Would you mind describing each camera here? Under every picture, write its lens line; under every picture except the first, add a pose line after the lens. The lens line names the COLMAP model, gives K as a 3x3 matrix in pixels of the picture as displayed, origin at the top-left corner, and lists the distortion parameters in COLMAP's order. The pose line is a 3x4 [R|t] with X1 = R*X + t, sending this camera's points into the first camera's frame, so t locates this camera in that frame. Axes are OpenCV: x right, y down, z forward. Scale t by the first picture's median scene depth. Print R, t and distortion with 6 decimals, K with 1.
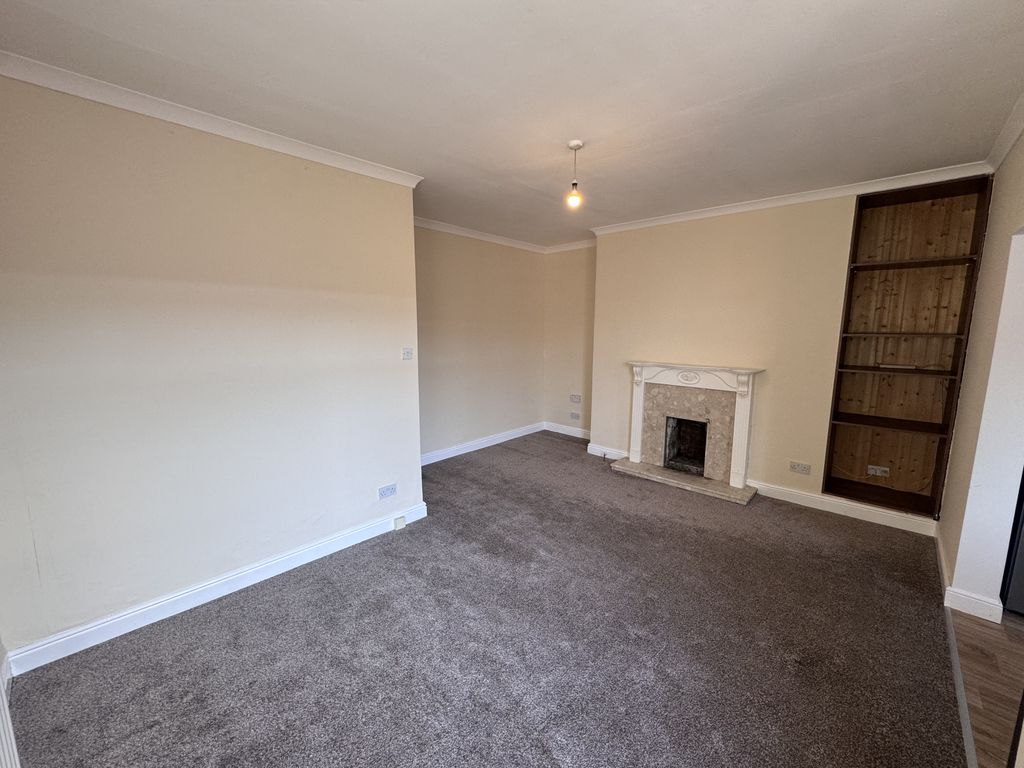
lens RADIAL K [[408.7, 0, 512.3], [0, 408.7, 386.3], [0, 0, 1]] dist [-0.002056, 0.000052]
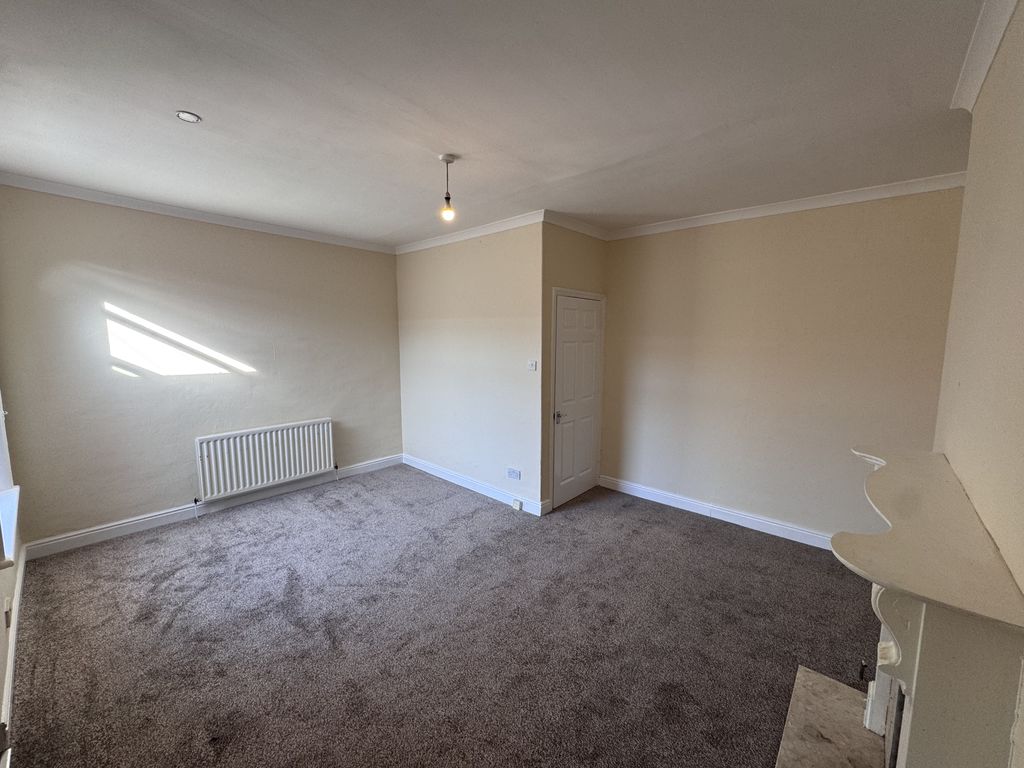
lens RADIAL K [[408.7, 0, 512.0], [0, 408.7, 381.5], [0, 0, 1]] dist [-0.002056, 0.000052]
pose [[0.010933, 0.098645, -0.995063, 0.917622], [-0.157686, 0.982841, 0.095701, -0.137764], [0.987429, 0.155861, 0.026300, 0.937491]]
